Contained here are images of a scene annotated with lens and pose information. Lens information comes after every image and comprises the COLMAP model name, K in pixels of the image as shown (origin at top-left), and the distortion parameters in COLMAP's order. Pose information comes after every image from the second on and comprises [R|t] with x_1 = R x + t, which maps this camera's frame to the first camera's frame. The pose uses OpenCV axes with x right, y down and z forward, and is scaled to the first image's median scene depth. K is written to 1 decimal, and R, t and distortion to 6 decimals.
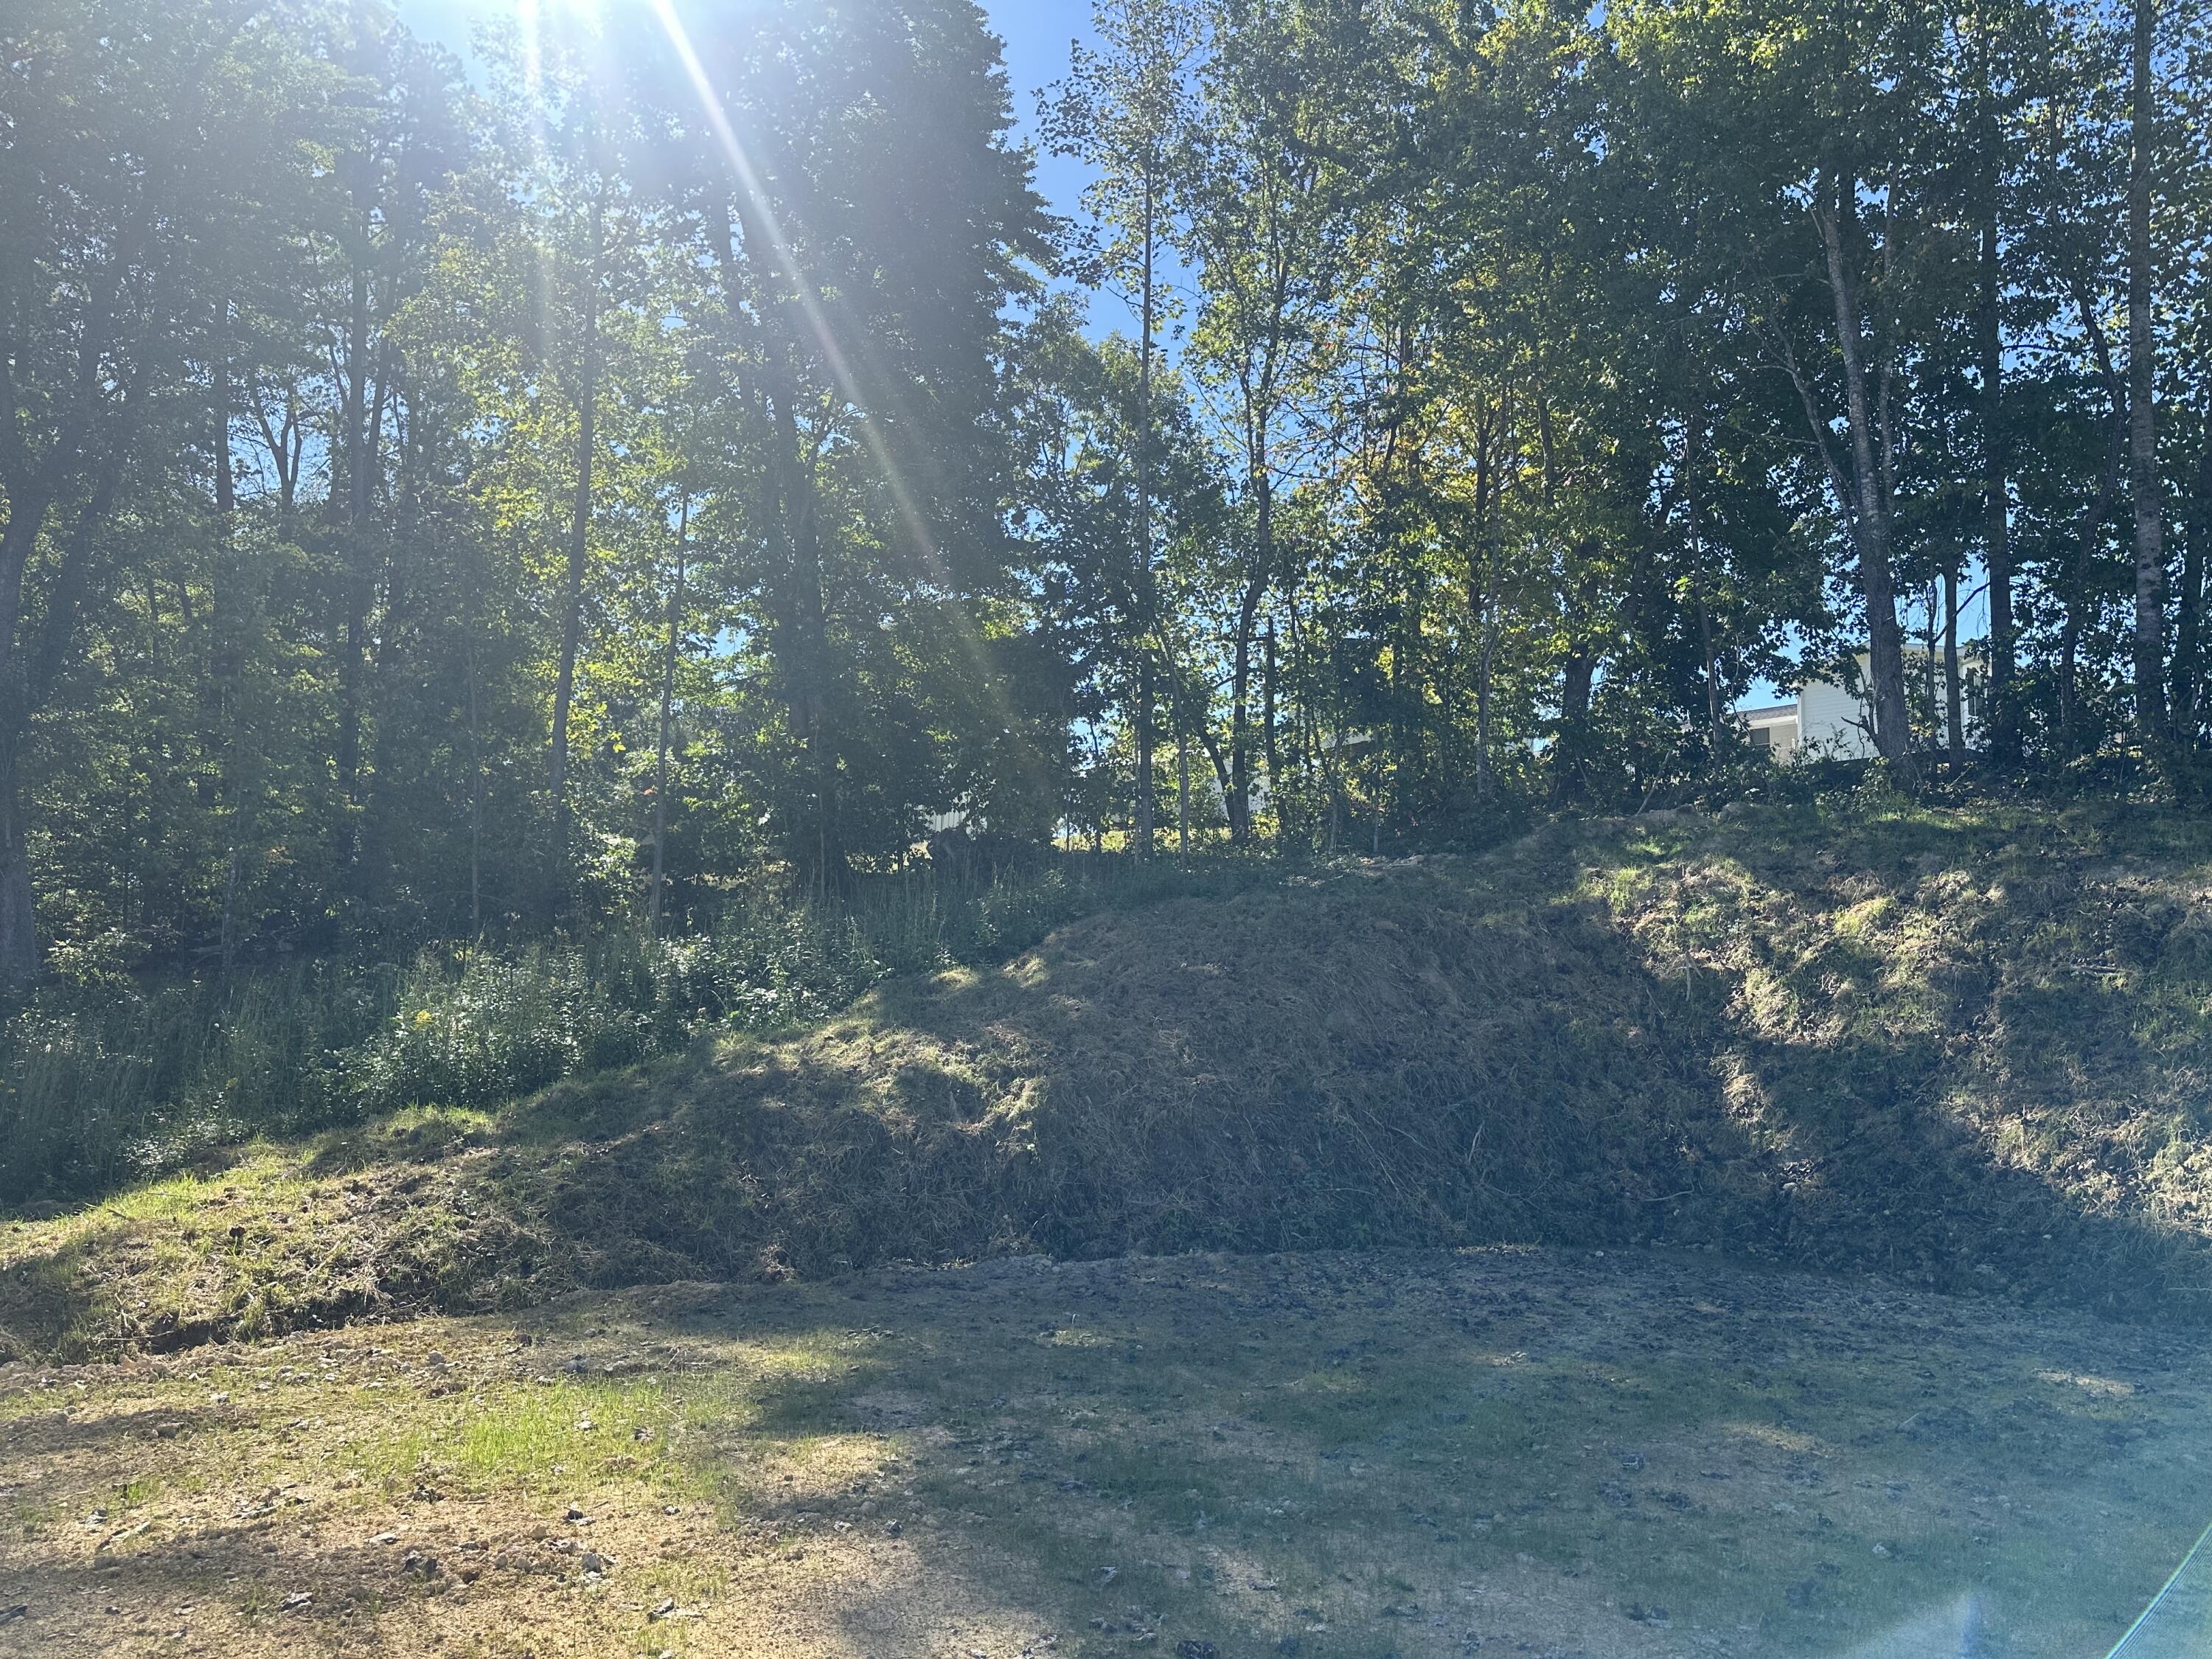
lens RADIAL K [[1525.5, 0, 1106.0], [0, 1525.5, 829.5], [0, 0, 1]] dist [0.029563, 0.002945]
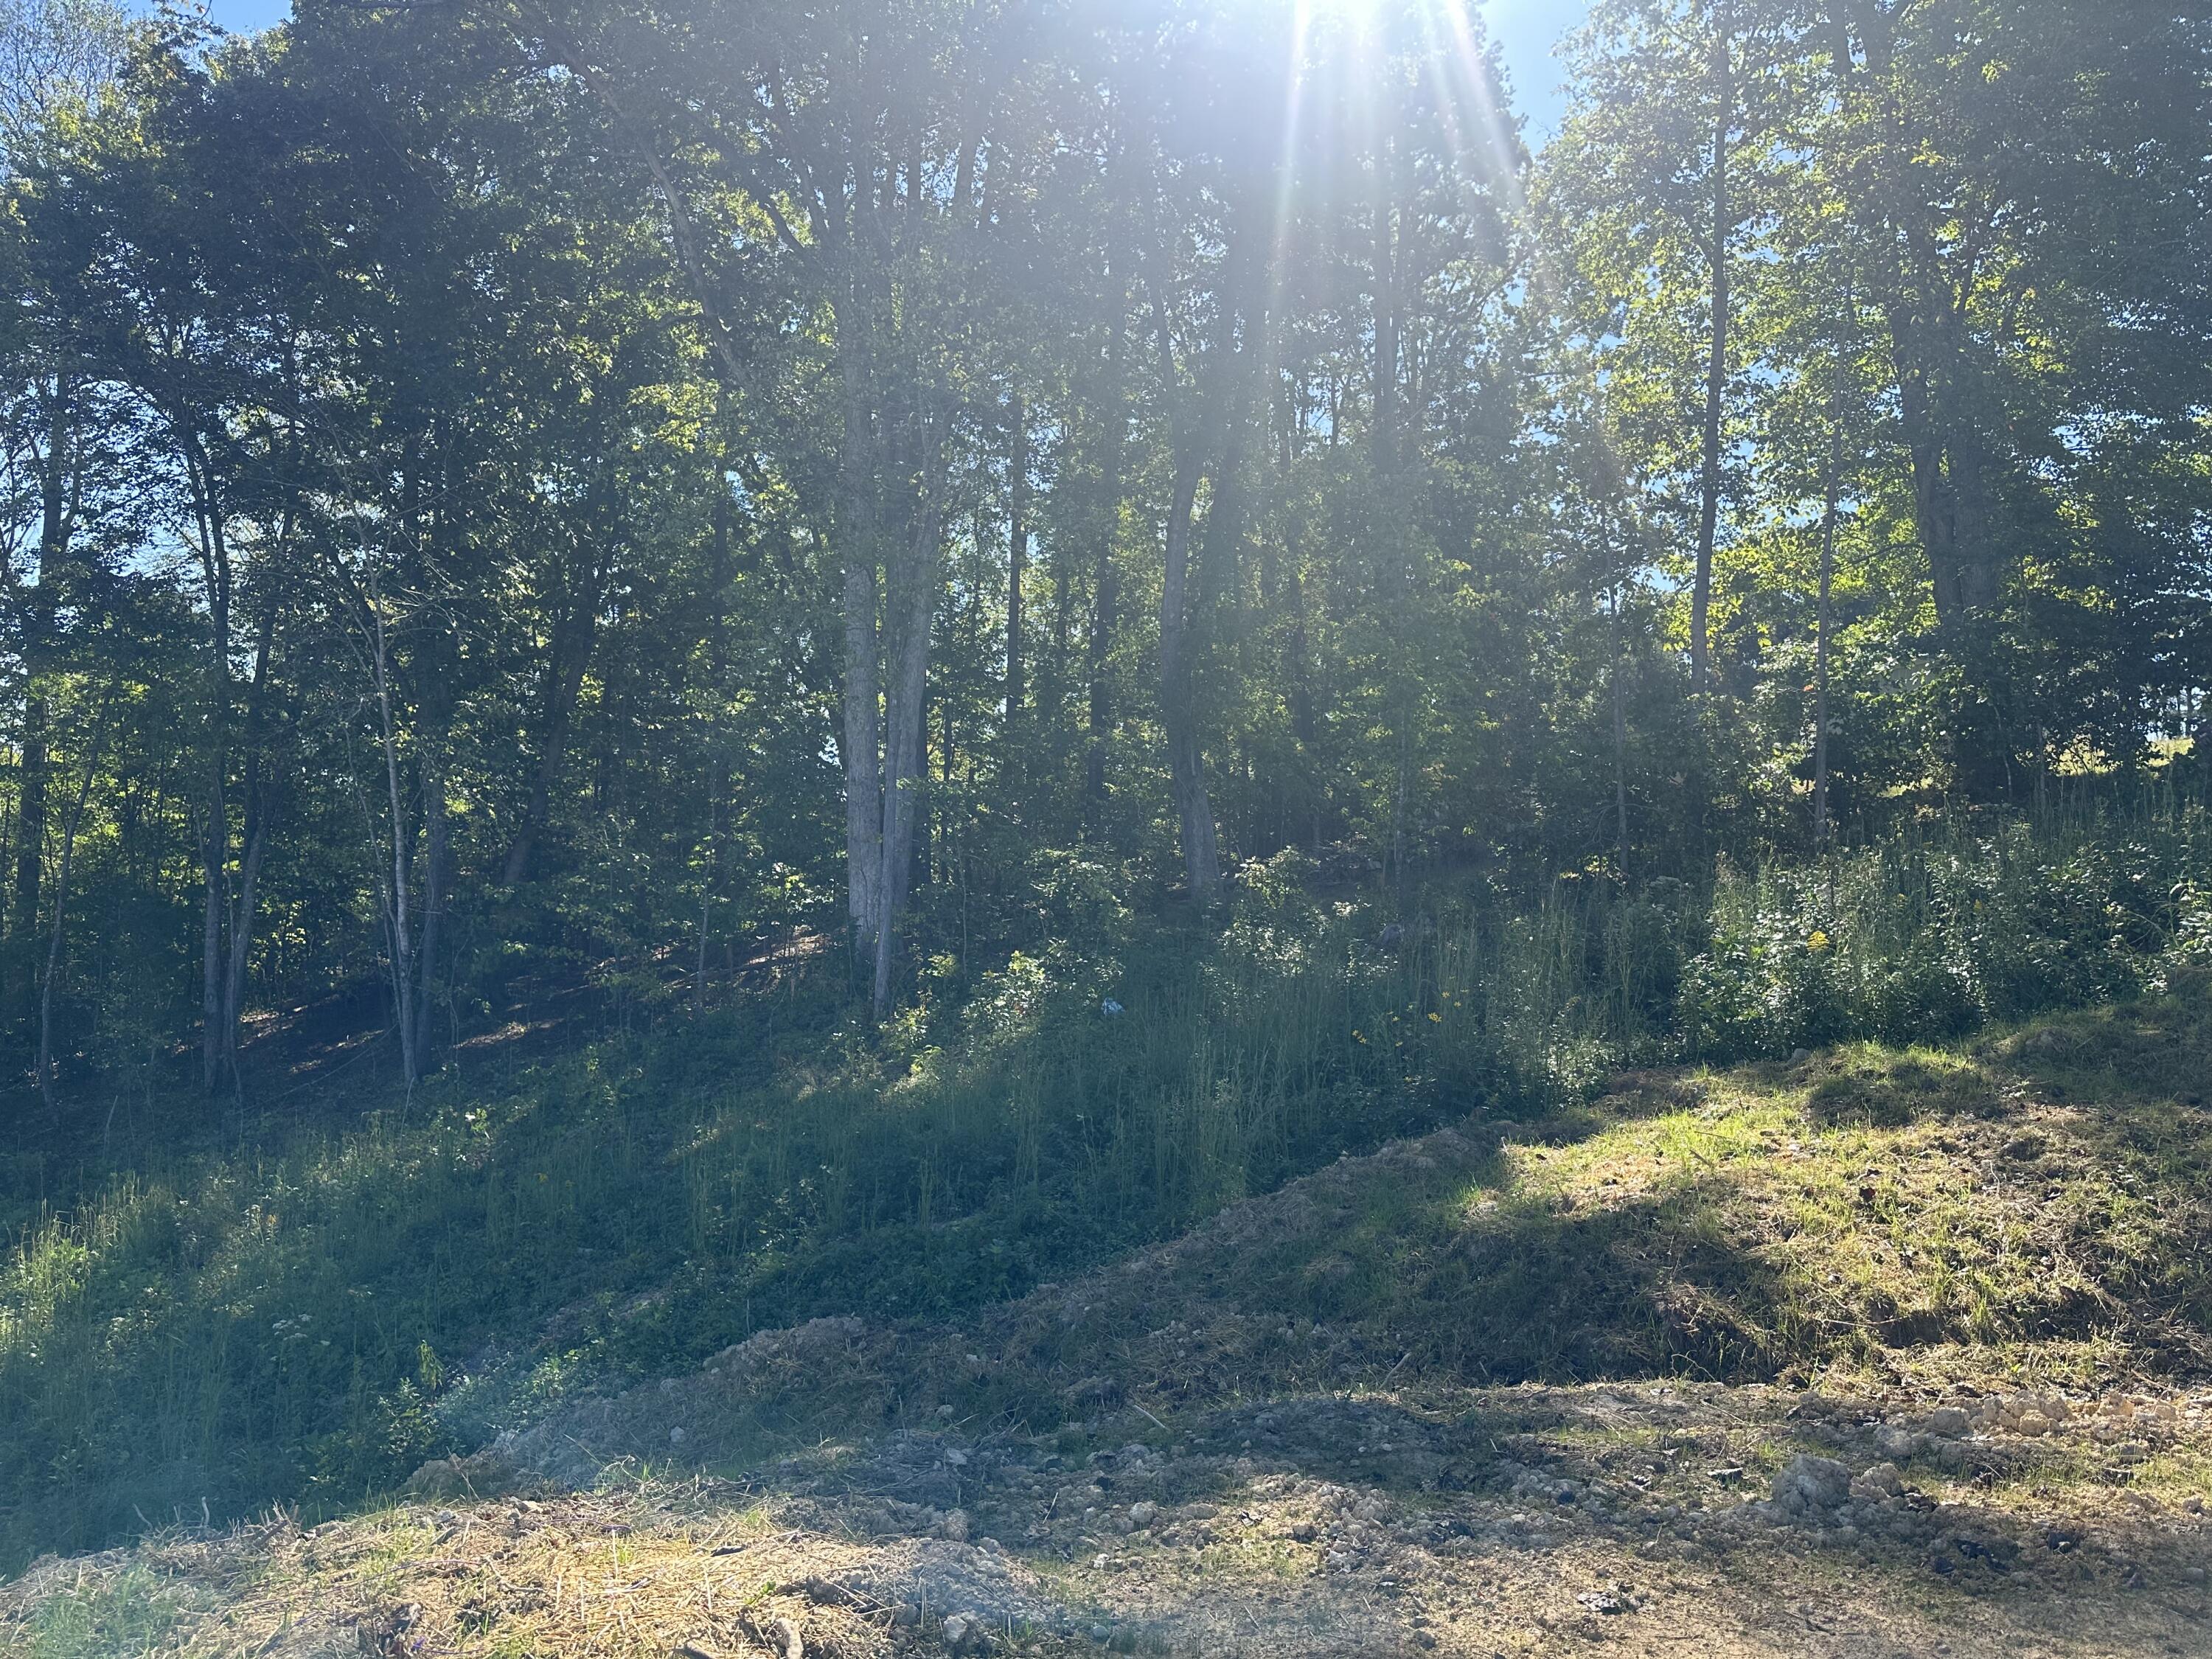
lens RADIAL K [[1550.4, 0, 1149.5], [0, 1550.4, 834.6], [0, 0, 1]] dist [0.024074, -0.068121]
pose [[0.852509, -0.016857, -0.522441, -0.155082], [0.043456, 0.998306, 0.038699, 0.007964], [0.520904, -0.055695, 0.851797, 0.039470]]
